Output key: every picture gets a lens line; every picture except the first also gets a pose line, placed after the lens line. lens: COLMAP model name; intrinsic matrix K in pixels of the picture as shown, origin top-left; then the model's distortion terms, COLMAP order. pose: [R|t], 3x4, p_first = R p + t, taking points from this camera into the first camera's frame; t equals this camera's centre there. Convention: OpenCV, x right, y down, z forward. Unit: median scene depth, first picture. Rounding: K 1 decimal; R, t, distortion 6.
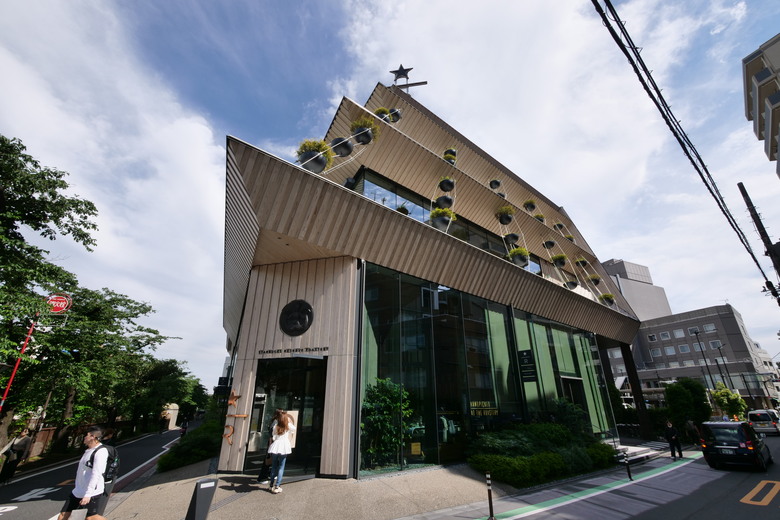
lens RADIAL K [[343.6, 0, 390.0], [0, 343.6, 260.0], [0, 0, 1]] dist [0.001397, 0.000128]
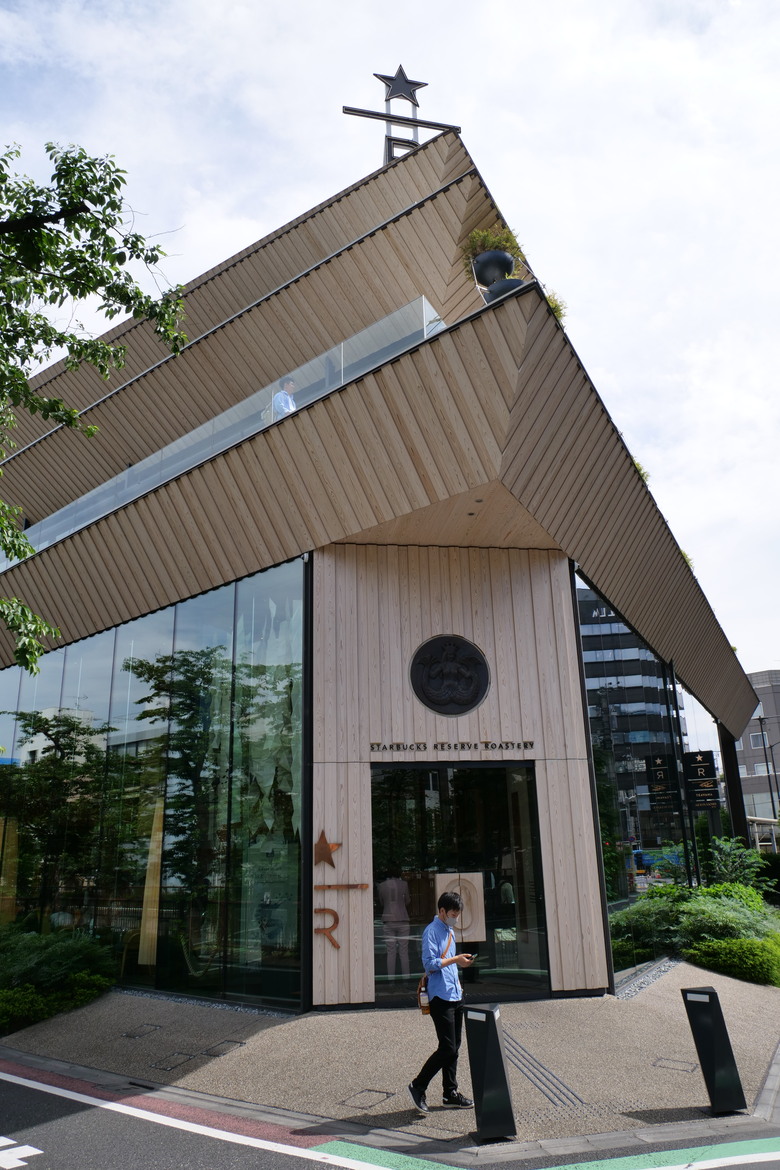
lens RADIAL K [[850.0, 0, 390.8], [0, 850.0, 575.9], [0, 0, 1]] dist [-0.042253, 0.011141]
pose [[0.922321, 0.103752, 0.372237, -0.302245], [-0.130819, 0.990237, 0.048135, -0.001555], [-0.363608, -0.093092, 0.926889, 0.002014]]
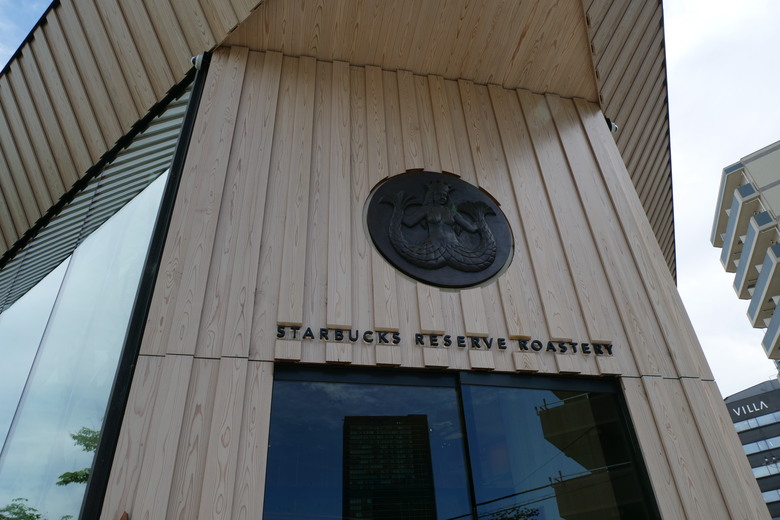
lens RADIAL K [[566.7, 0, 391.8], [0, 566.7, 263.0], [0, 0, 1]] dist [-0.042253, 0.011141]
pose [[0.898108, 0.228050, 0.376026, -0.174915], [-0.130251, 0.954614, -0.267855, 0.119554], [-0.420044, 0.191585, 0.887050, 0.259758]]
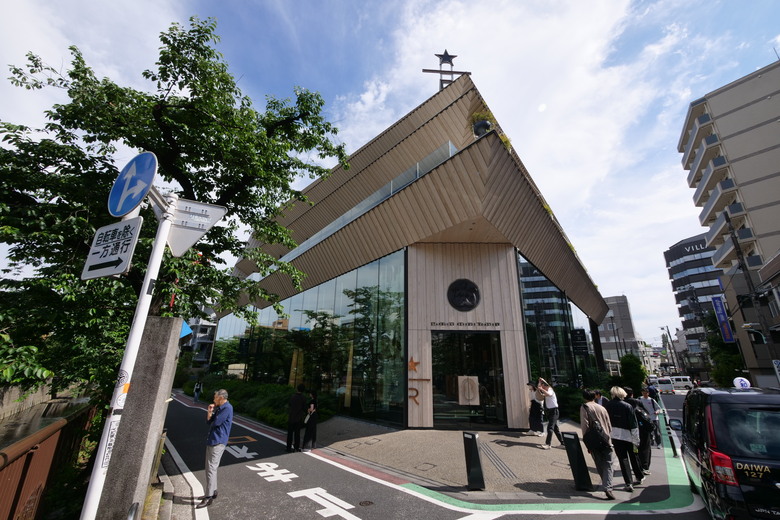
lens RADIAL K [[332.4, 0, 390.0], [0, 332.4, 260.0], [0, 0, 1]] dist [-0.003906, -0.000324]
pose [[0.975176, 0.087214, 0.203533, -0.286082], [-0.104047, 0.991852, 0.073509, 0.000747], [-0.195464, -0.092861, 0.976305, 0.003621]]
